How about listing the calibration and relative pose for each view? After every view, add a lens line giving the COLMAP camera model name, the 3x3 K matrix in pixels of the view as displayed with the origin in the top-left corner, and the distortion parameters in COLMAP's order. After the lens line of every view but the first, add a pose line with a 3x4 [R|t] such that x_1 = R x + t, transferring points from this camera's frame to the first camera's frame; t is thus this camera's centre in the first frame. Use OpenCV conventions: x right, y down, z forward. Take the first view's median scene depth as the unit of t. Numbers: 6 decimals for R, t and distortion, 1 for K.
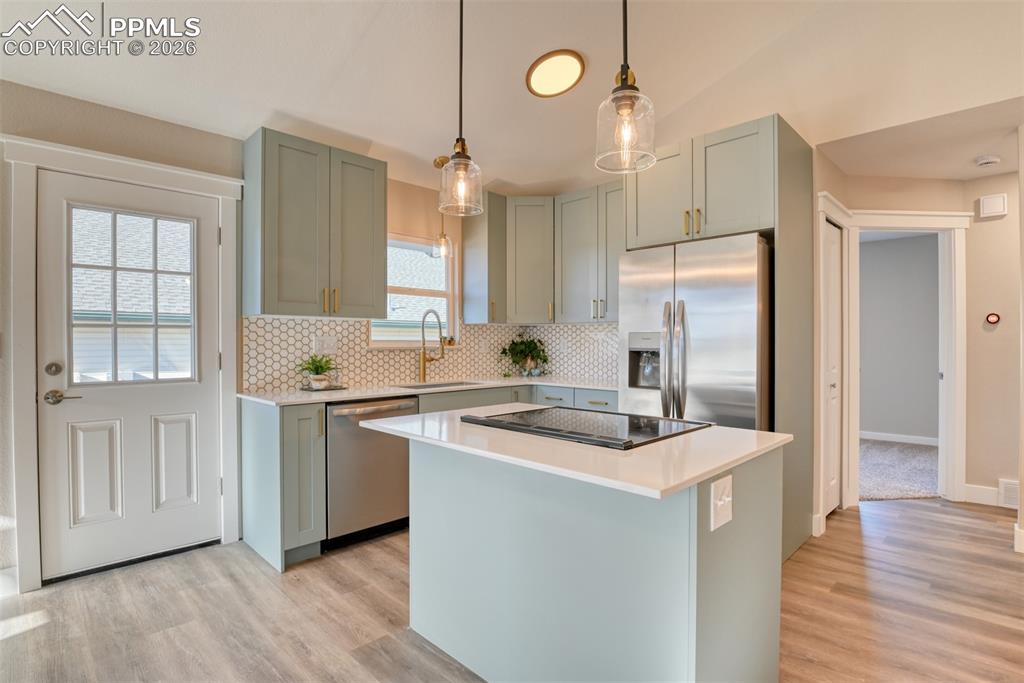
lens RADIAL K [[503.1, 0, 512.0], [0, 503.1, 341.5], [0, 0, 1]] dist [-0.030223, -0.000844]
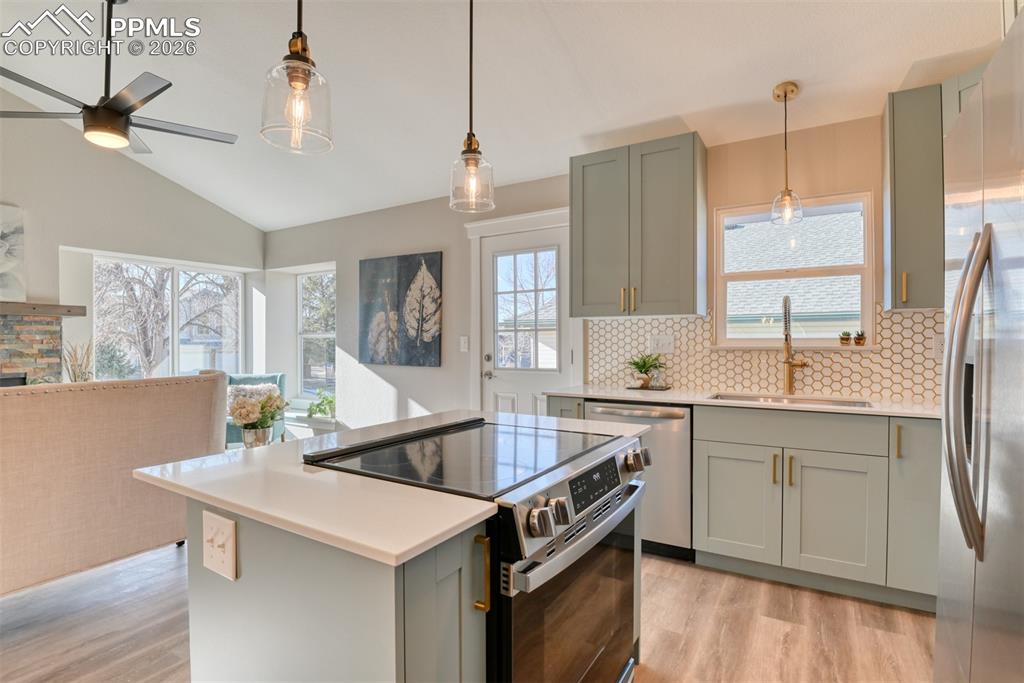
lens RADIAL K [[497.1, 0, 510.0], [0, 497.1, 347.0], [0, 0, 1]] dist [-0.022602, -0.001380]
pose [[0.233601, 0.008000, -0.972300, 0.534414], [0.002631, 0.999957, 0.008859, 0.003845], [0.972329, -0.004628, 0.233570, 0.520847]]
